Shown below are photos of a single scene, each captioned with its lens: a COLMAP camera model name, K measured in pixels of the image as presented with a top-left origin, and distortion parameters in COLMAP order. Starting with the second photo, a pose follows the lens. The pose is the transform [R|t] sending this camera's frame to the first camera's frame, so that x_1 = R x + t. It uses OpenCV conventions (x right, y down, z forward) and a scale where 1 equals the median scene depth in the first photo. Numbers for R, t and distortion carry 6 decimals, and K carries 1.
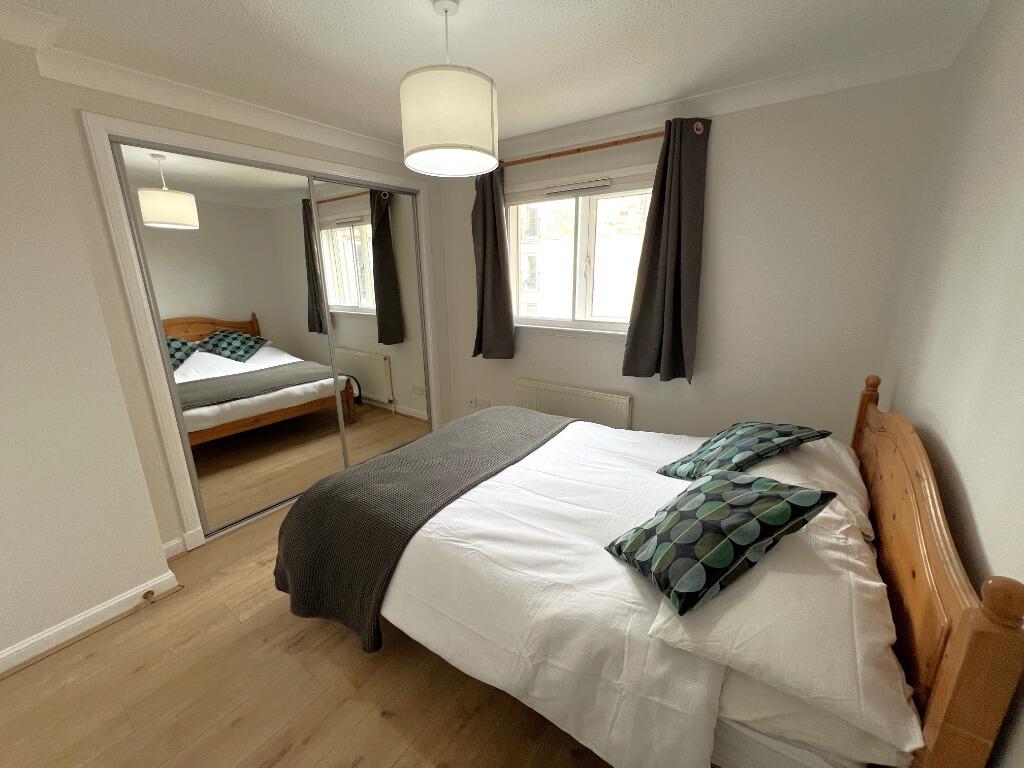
lens RADIAL K [[411.2, 0, 509.7], [0, 411.2, 382.5], [0, 0, 1]] dist [0.002831, -0.000014]
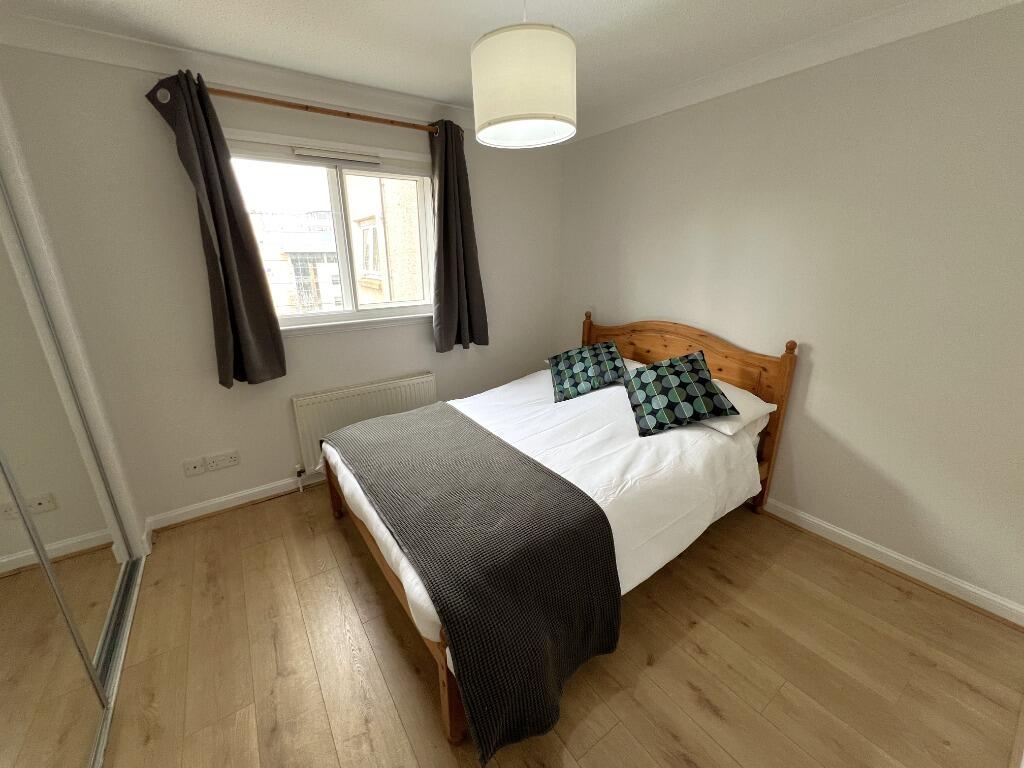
lens RADIAL K [[411.2, 0, 508.1], [0, 411.2, 382.2], [0, 0, 1]] dist [0.002831, -0.000014]
pose [[0.328859, -0.275482, 0.903306, -0.785080], [0.251046, 0.947593, 0.197593, -0.133445], [-0.910400, 0.161791, 0.380783, 0.527527]]
